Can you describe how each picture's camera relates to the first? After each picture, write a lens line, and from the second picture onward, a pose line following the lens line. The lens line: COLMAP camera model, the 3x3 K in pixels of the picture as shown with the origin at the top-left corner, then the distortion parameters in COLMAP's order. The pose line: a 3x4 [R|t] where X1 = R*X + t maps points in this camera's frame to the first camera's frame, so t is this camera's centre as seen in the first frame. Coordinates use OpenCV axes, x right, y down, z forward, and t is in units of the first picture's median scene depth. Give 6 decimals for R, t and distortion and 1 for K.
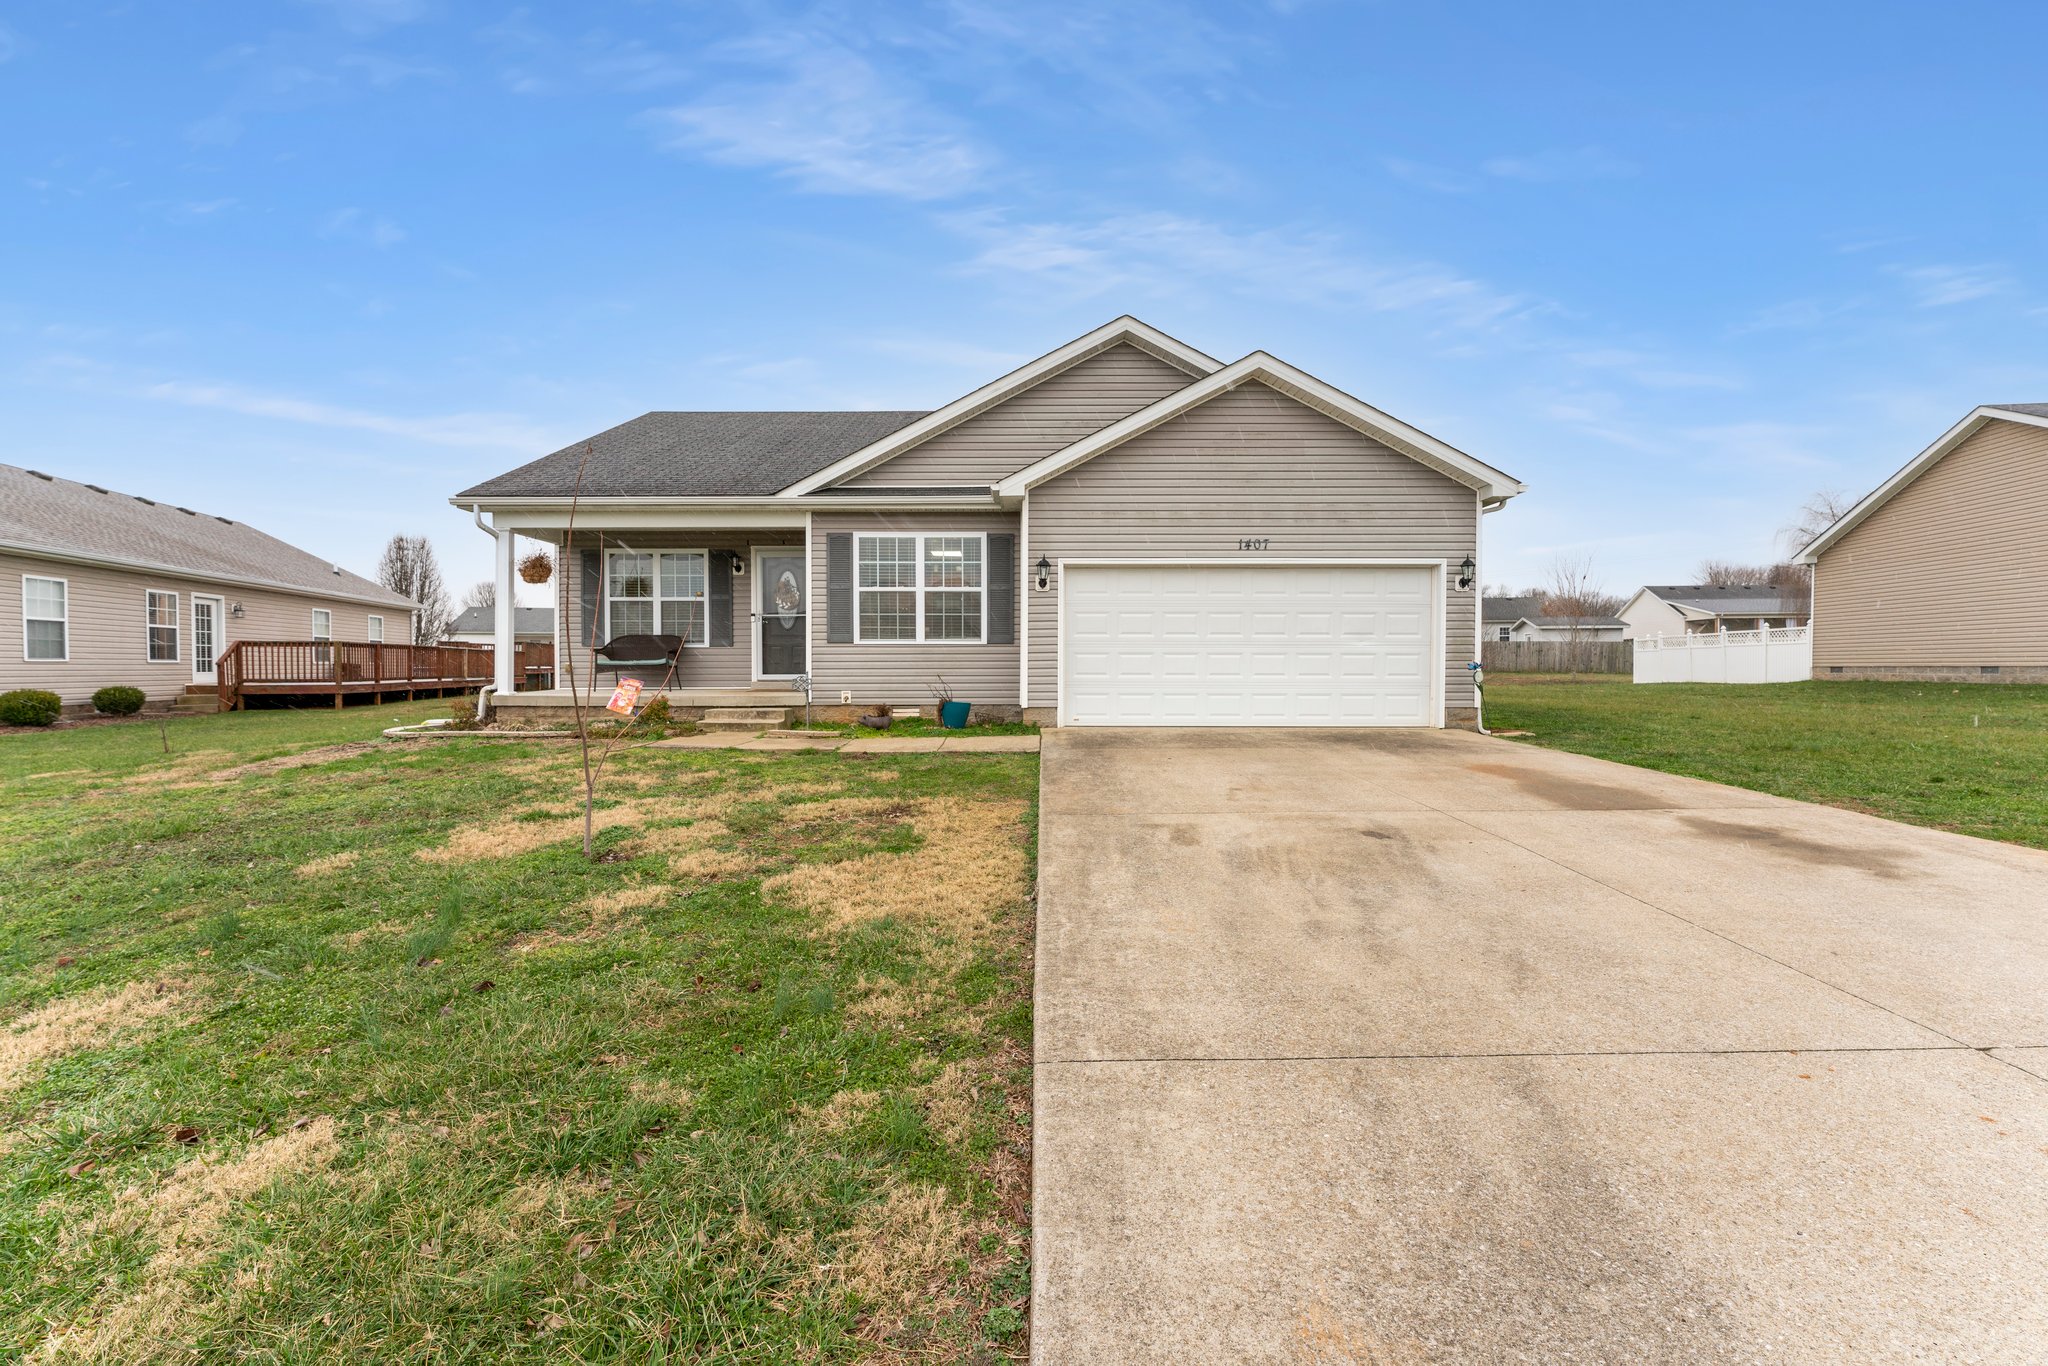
lens RADIAL K [[850.4, 0, 1023.2], [0, 850.4, 693.3], [0, 0, 1]] dist [-0.009077, 0.000536]
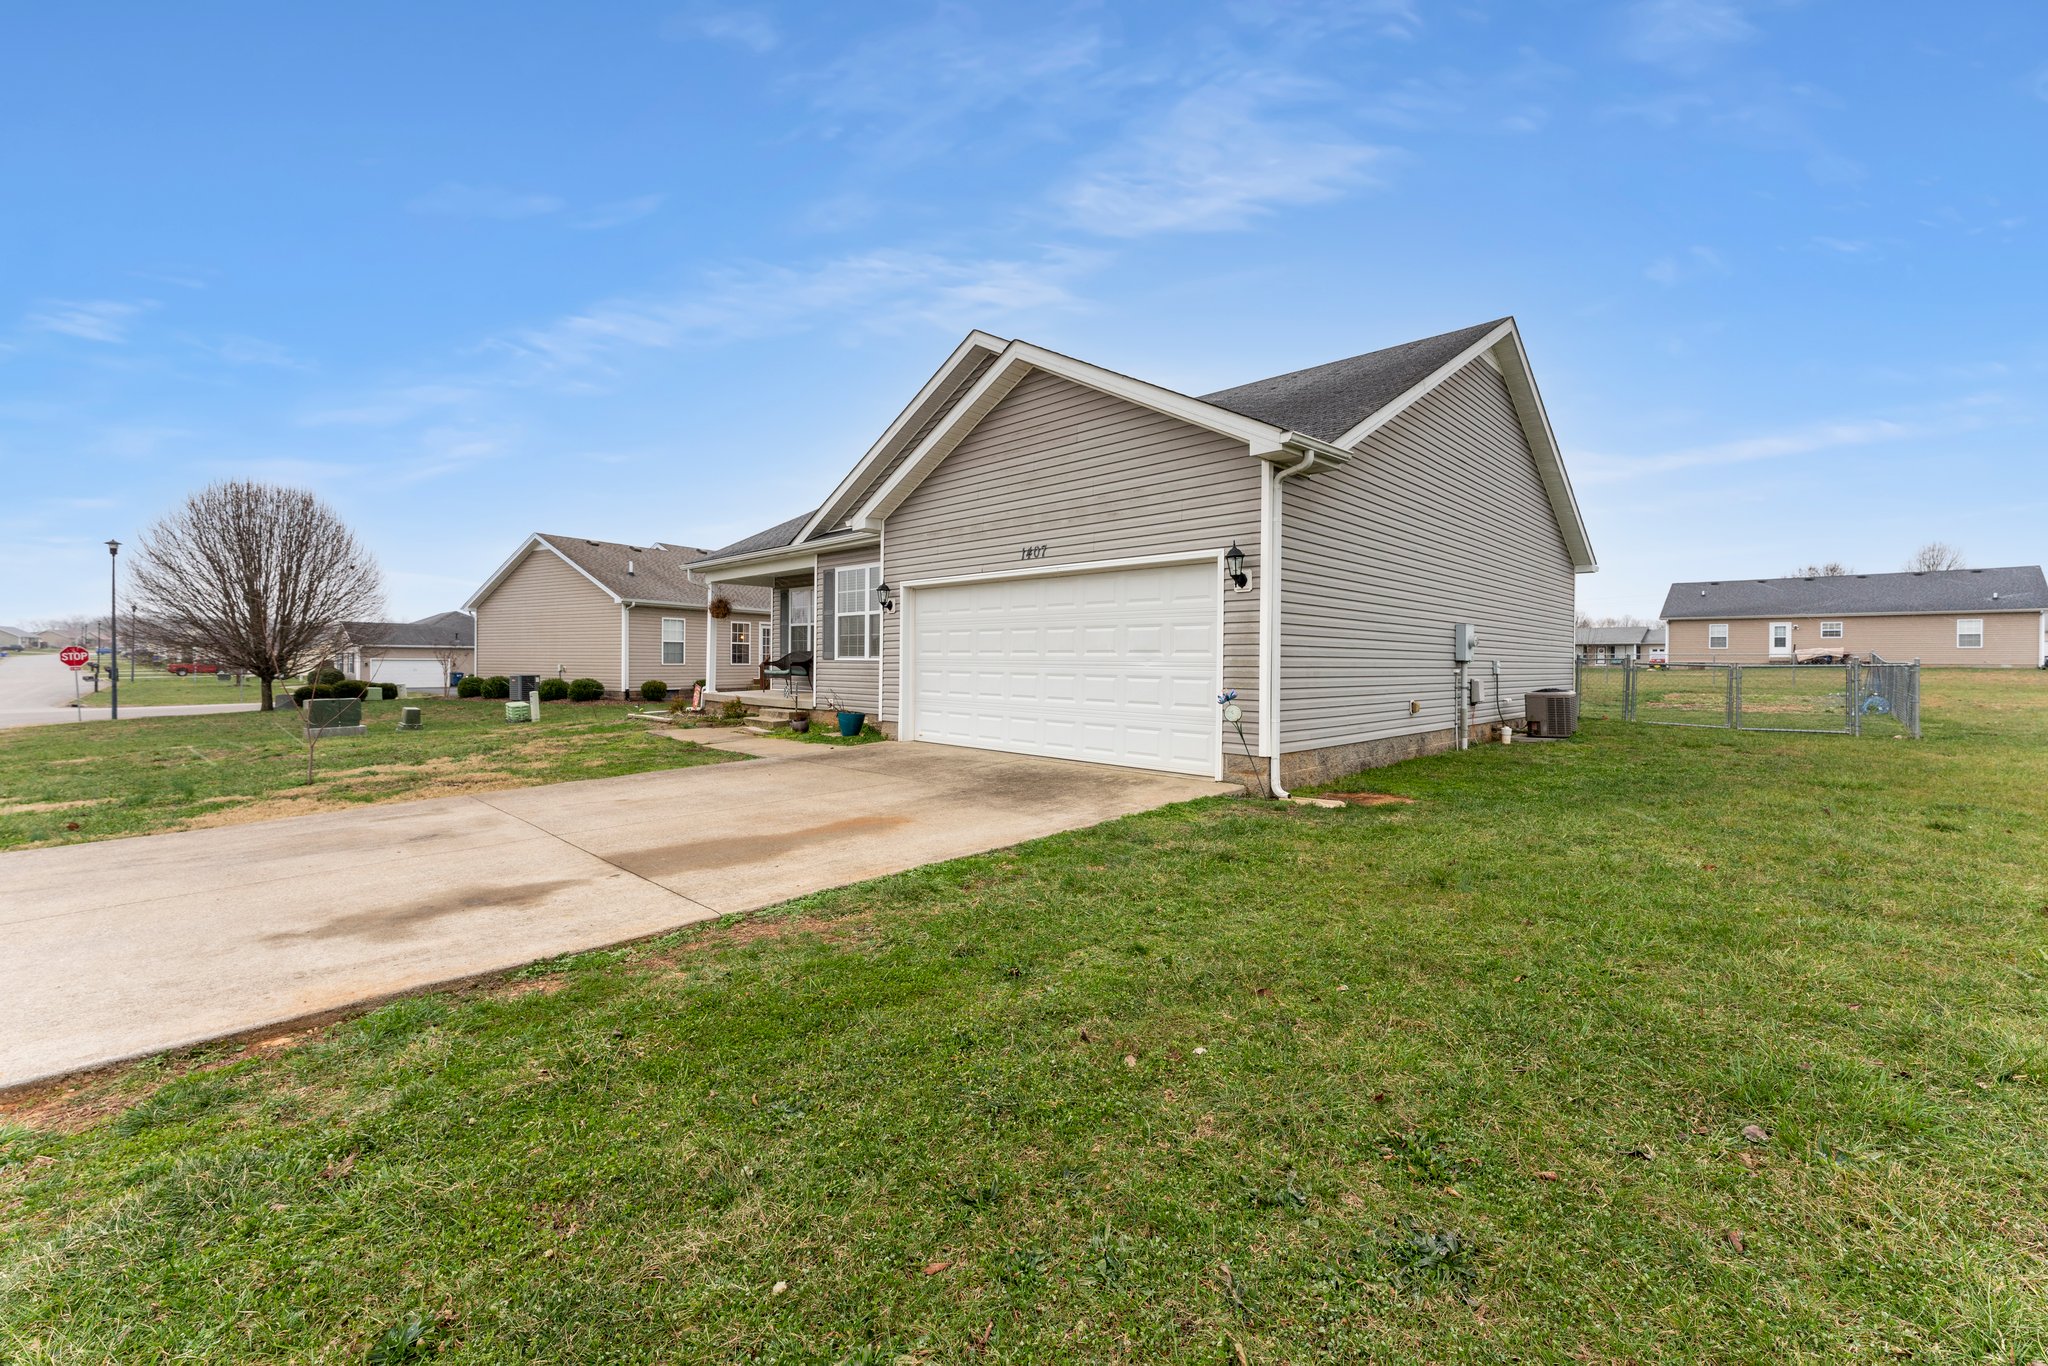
lens RADIAL K [[850.4, 0, 1022.0], [0, 850.4, 665.1], [0, 0, 1]] dist [-0.009077, 0.000536]
pose [[0.701607, 0.007796, -0.712522, 0.889961], [-0.023723, 0.999641, -0.012421, -0.044994], [0.712170, 0.025618, 0.701540, 0.364078]]
